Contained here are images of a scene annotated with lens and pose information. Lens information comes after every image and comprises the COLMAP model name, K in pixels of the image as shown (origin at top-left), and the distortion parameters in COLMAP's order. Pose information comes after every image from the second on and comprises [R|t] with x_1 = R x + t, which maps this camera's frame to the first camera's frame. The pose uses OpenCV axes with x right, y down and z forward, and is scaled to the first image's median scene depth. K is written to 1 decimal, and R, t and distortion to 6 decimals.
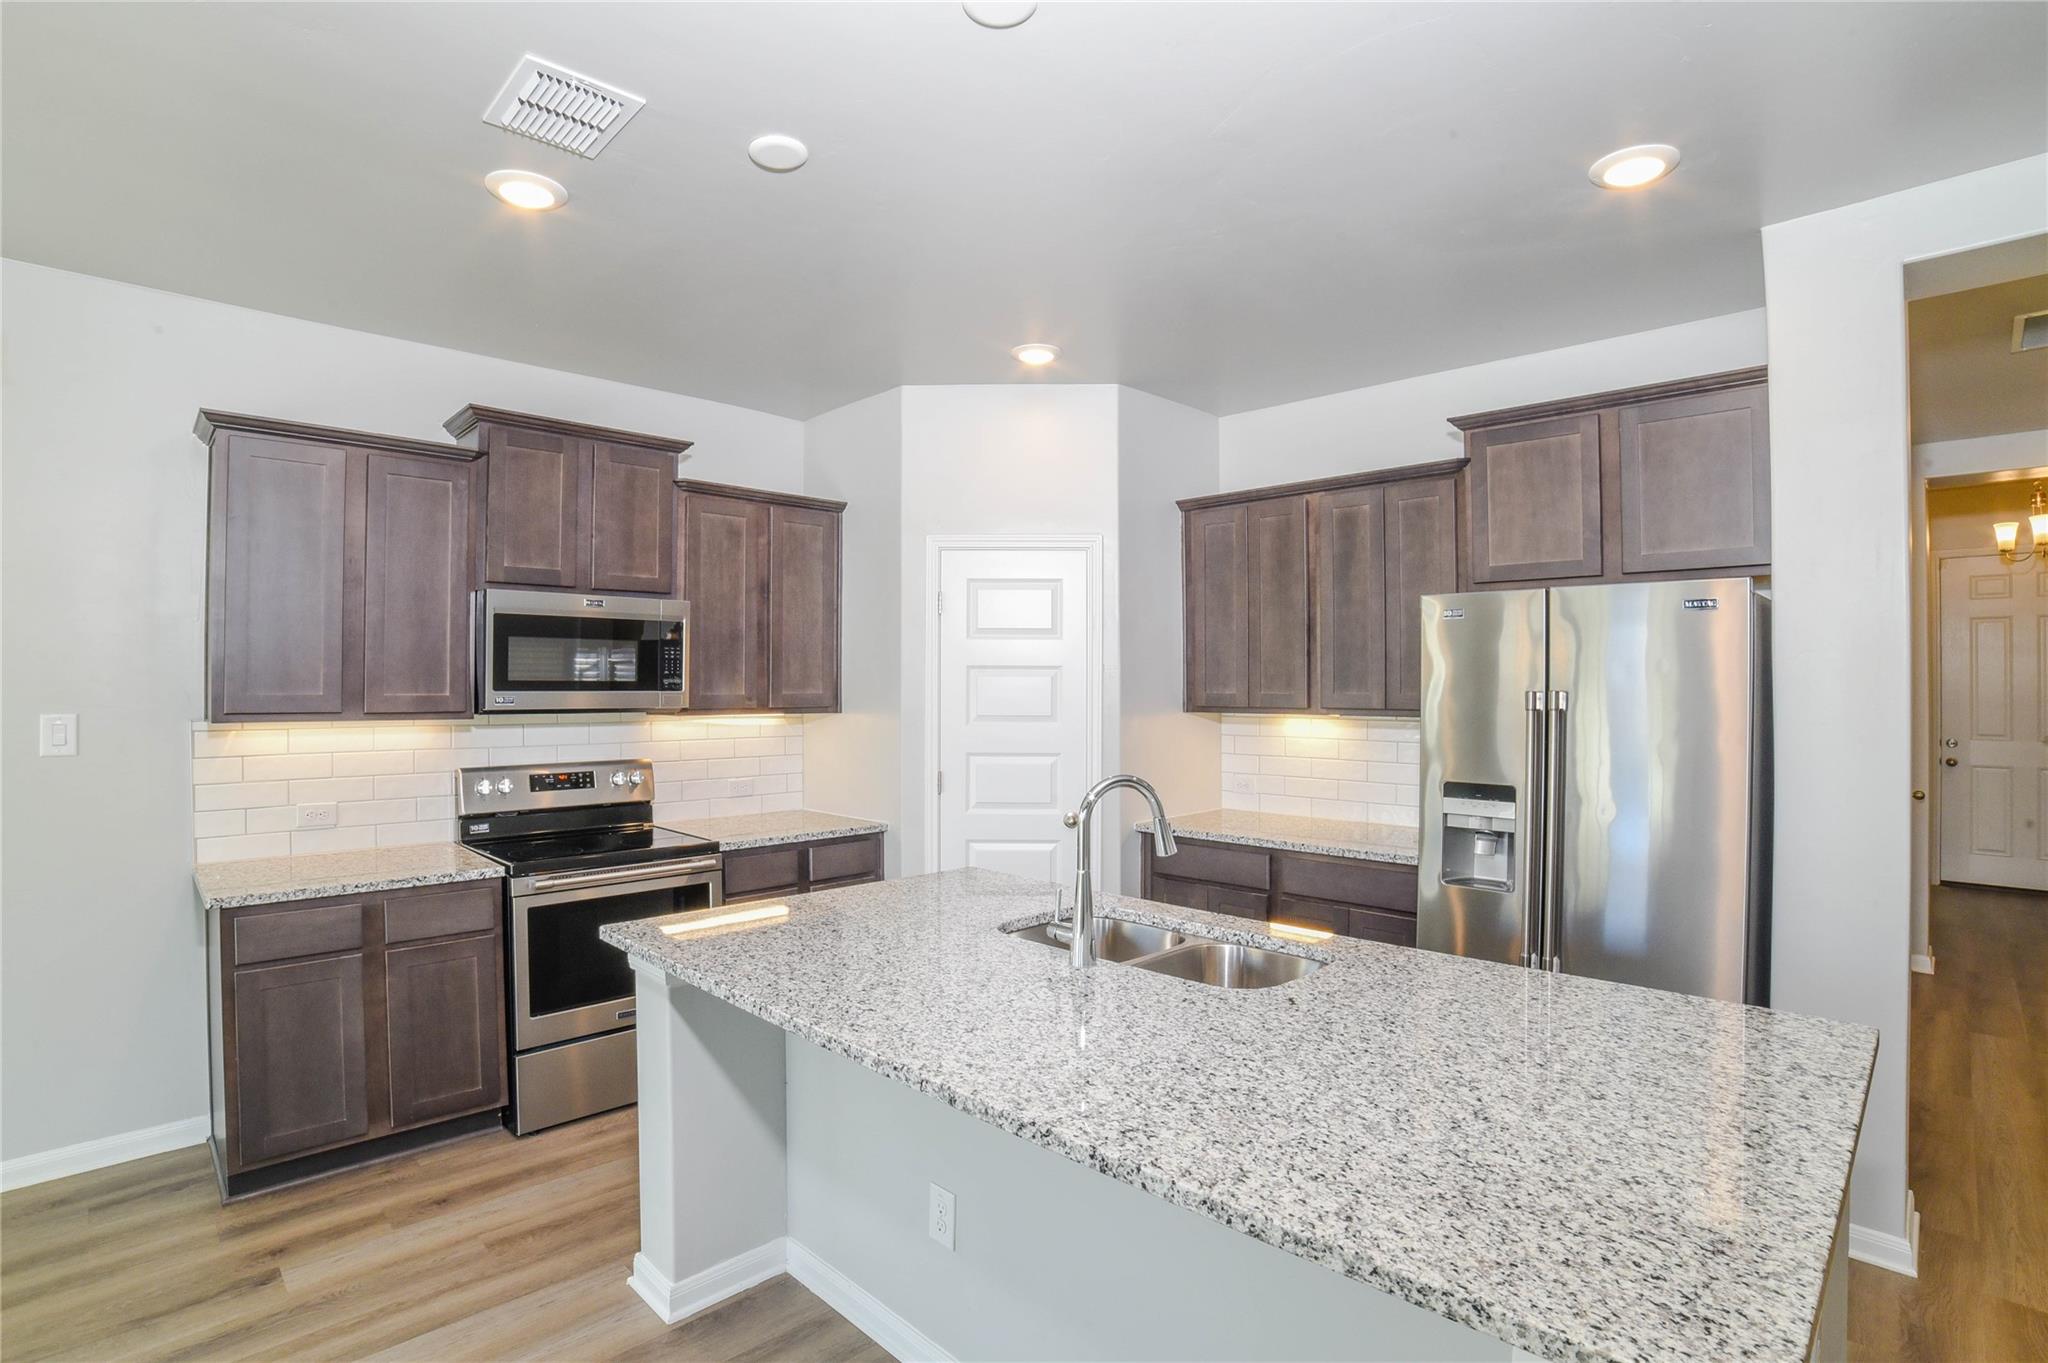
lens RADIAL K [[993.0, 0, 1011.6], [0, 993.0, 681.7], [0, 0, 1]] dist [-0.104952, 0.034454]
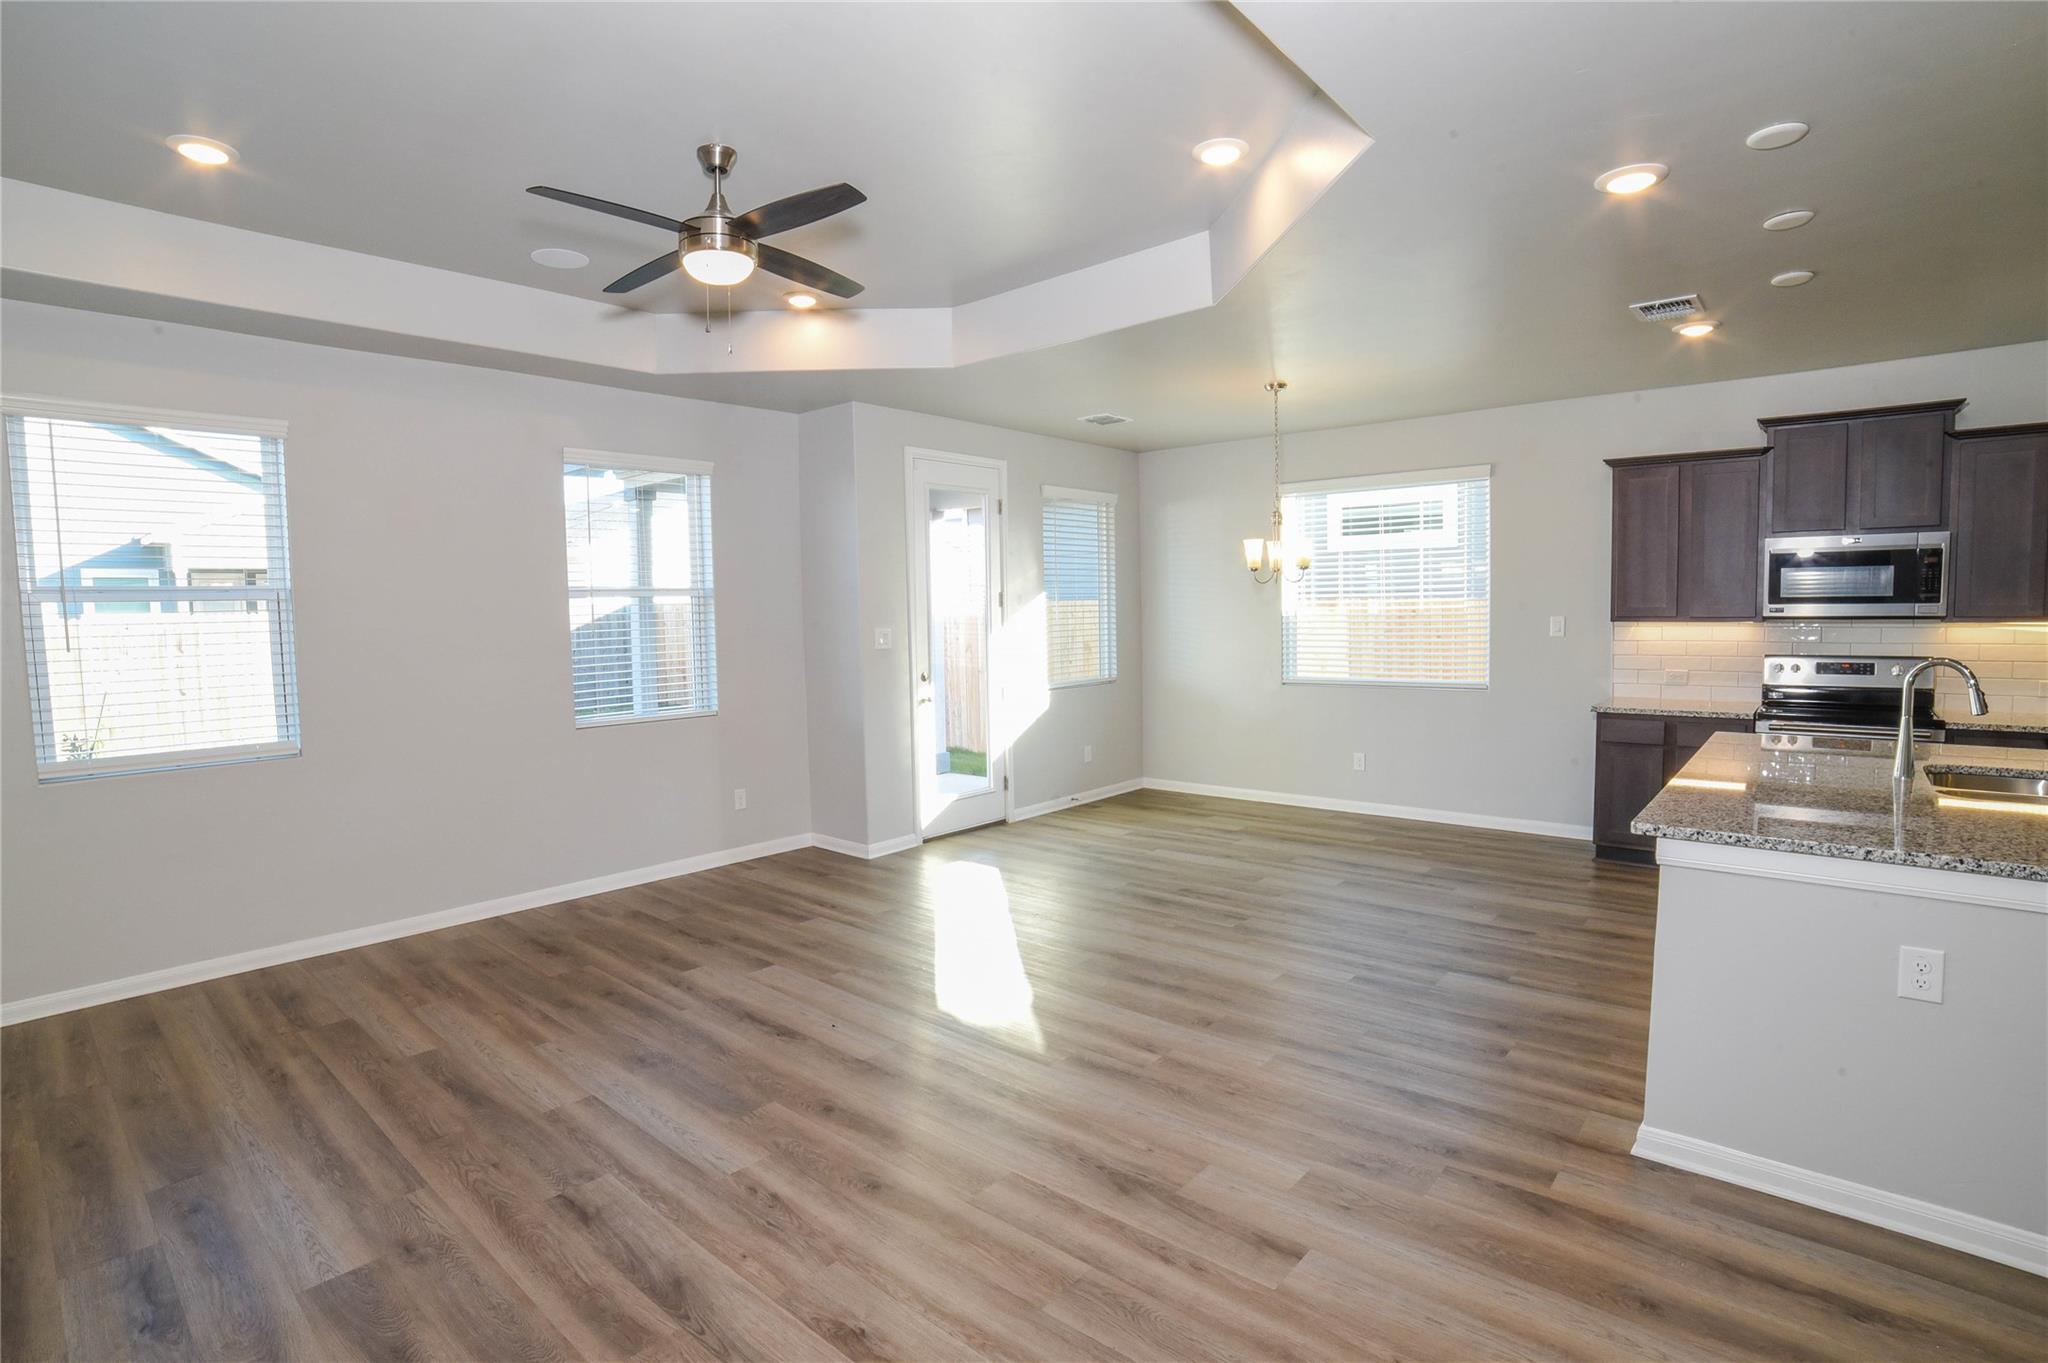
lens RADIAL K [[993.0, 0, 1022.1], [0, 993.0, 682.3], [0, 0, 1]] dist [-0.104952, 0.034454]
pose [[0.081815, 0.070980, -0.994117, 0.923377], [0.024037, 0.997030, 0.073166, -0.005050], [0.996358, -0.029881, 0.079866, -0.340026]]
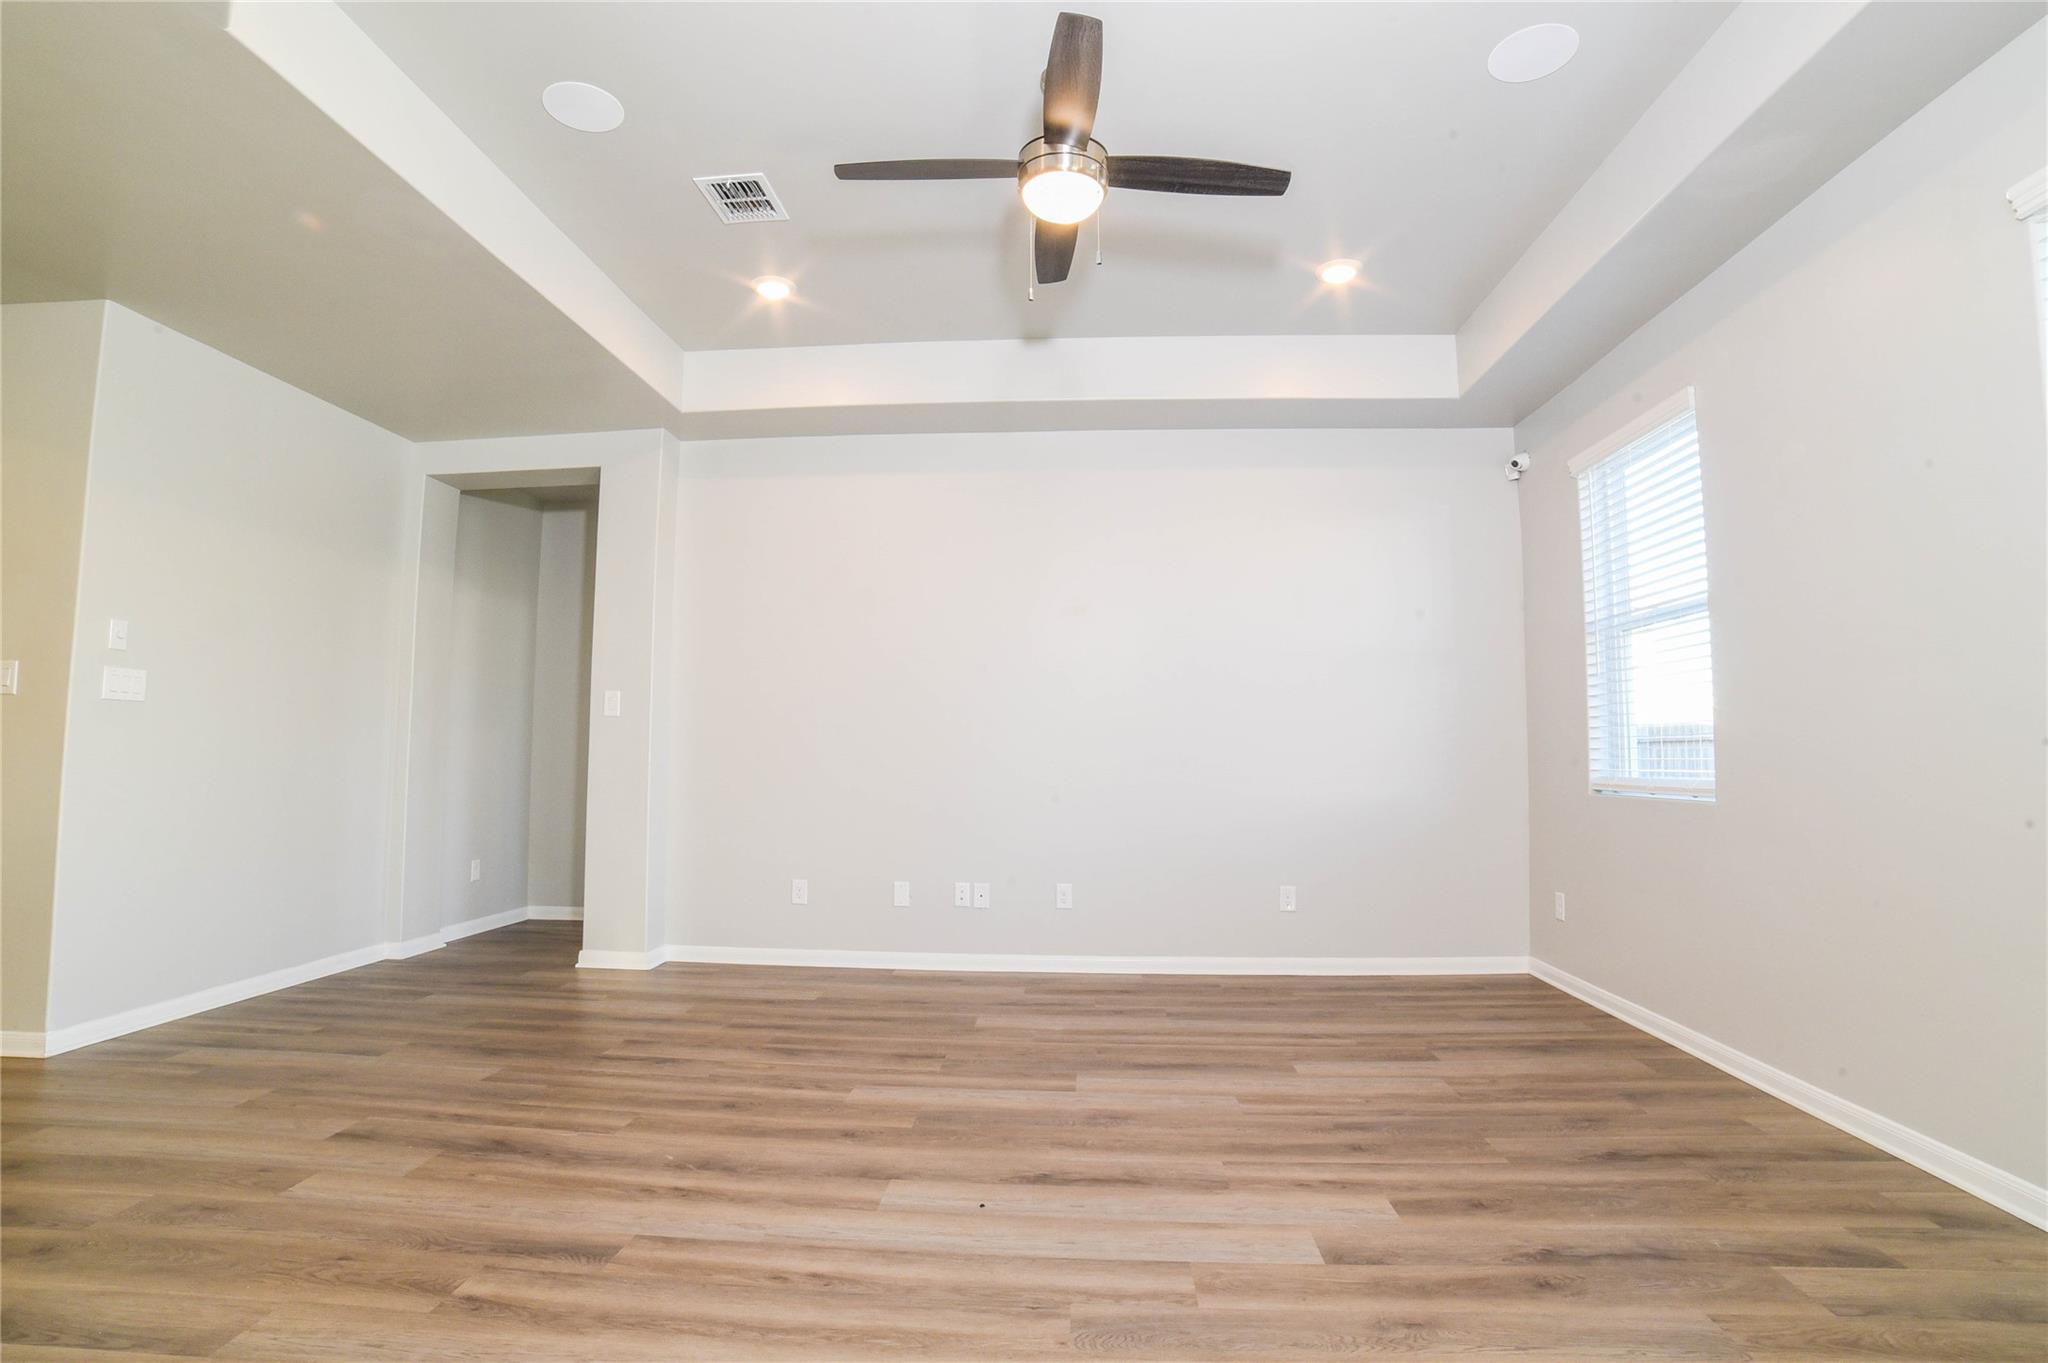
lens RADIAL K [[993.0, 0, 1011.4], [0, 993.0, 673.2], [0, 0, 1]] dist [-0.104952, 0.034454]
pose [[-0.657567, 0.058336, 0.751135, -0.748732], [-0.008312, 0.996375, -0.084659, 0.126261], [-0.753351, -0.061912, -0.654698, 0.018722]]
